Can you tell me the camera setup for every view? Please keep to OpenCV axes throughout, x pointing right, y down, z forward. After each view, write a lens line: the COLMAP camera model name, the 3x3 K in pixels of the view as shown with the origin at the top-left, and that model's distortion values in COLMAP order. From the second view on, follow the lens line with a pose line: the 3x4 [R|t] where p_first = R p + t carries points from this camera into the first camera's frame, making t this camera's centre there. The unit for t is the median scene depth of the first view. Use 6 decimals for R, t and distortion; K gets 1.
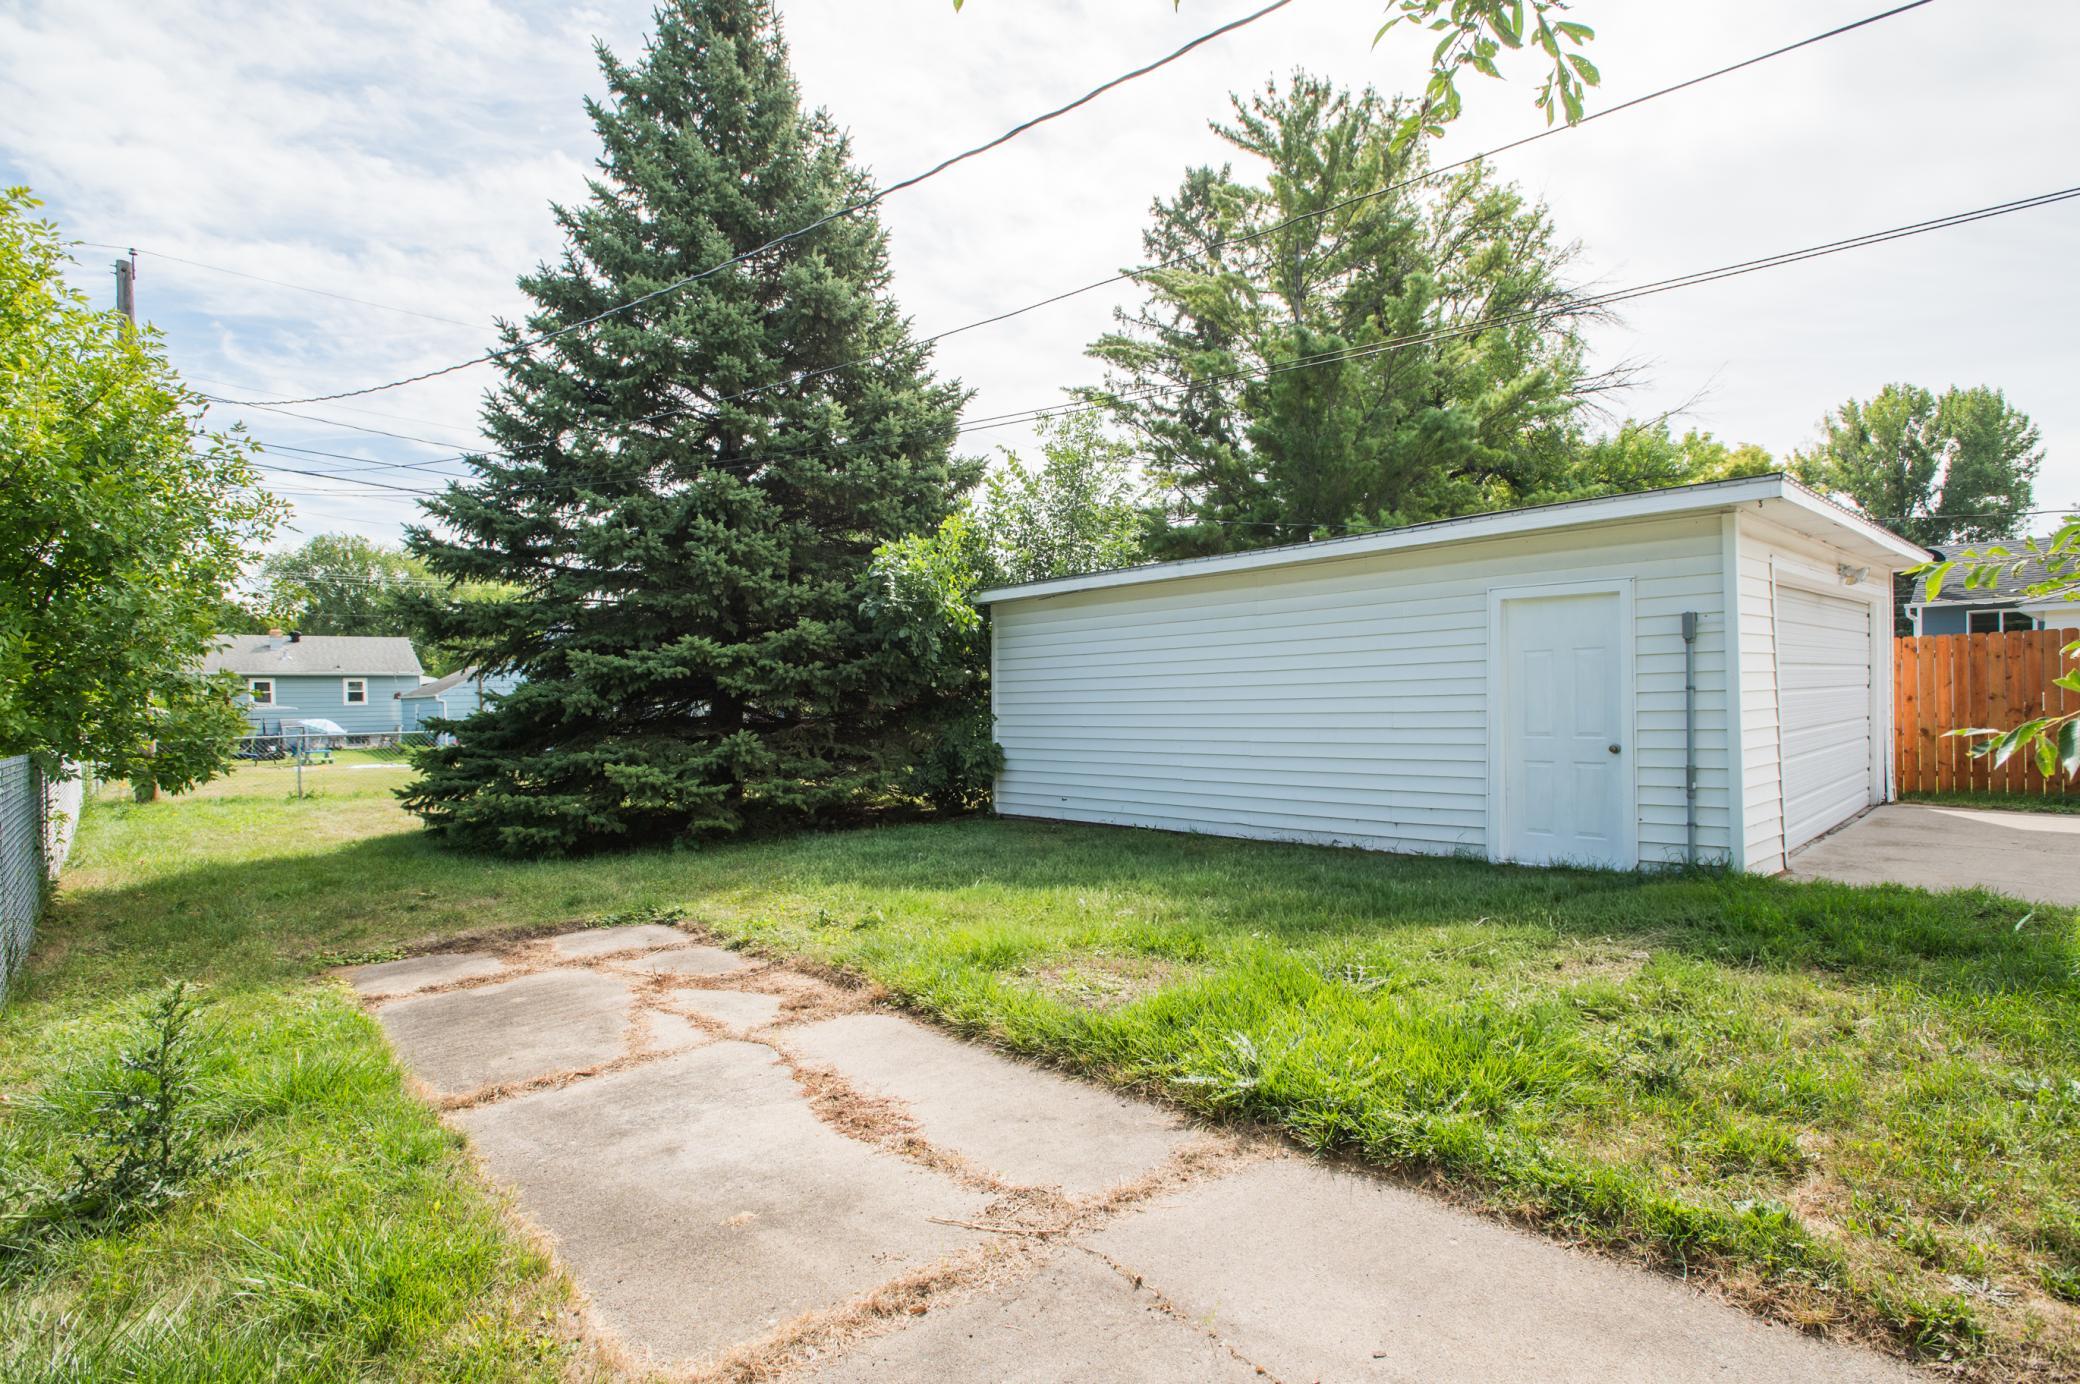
lens RADIAL K [[1023.5, 0, 1025.6], [0, 1023.5, 698.6], [0, 0, 1]] dist [-0.005371, -0.000784]
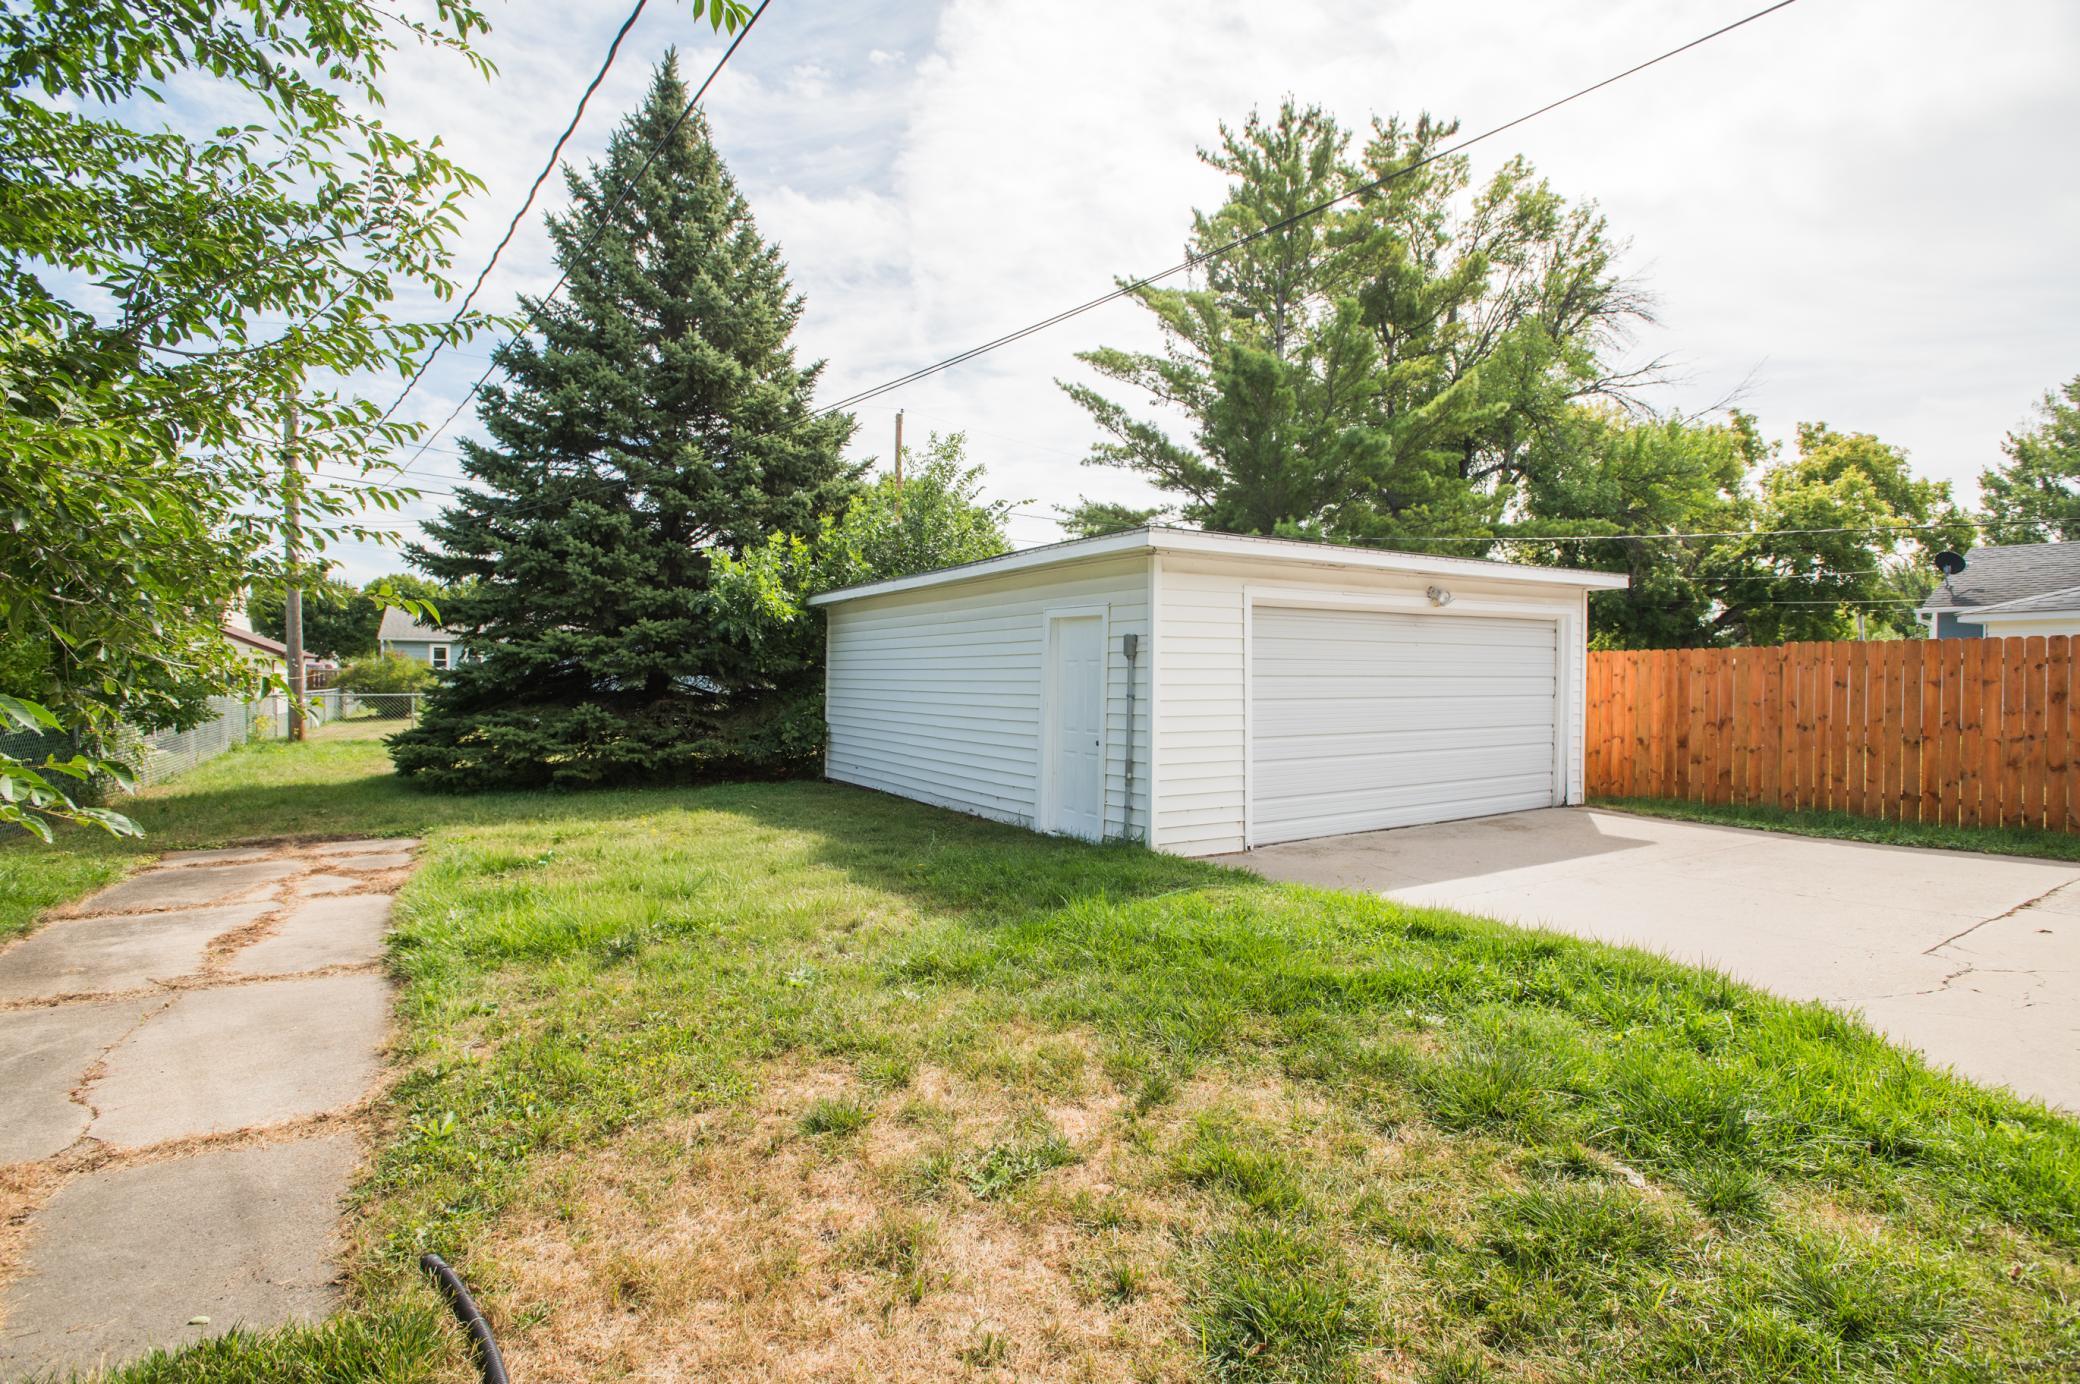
lens RADIAL K [[980.1, 0, 1040.0], [0, 980.1, 692.0], [0, 0, 1]] dist [-0.022703, -0.000556]
pose [[0.983601, 0.030716, -0.177723, 0.423056], [-0.027301, 0.999393, 0.021631, -0.021389], [0.178280, -0.016424, 0.983843, -0.098766]]
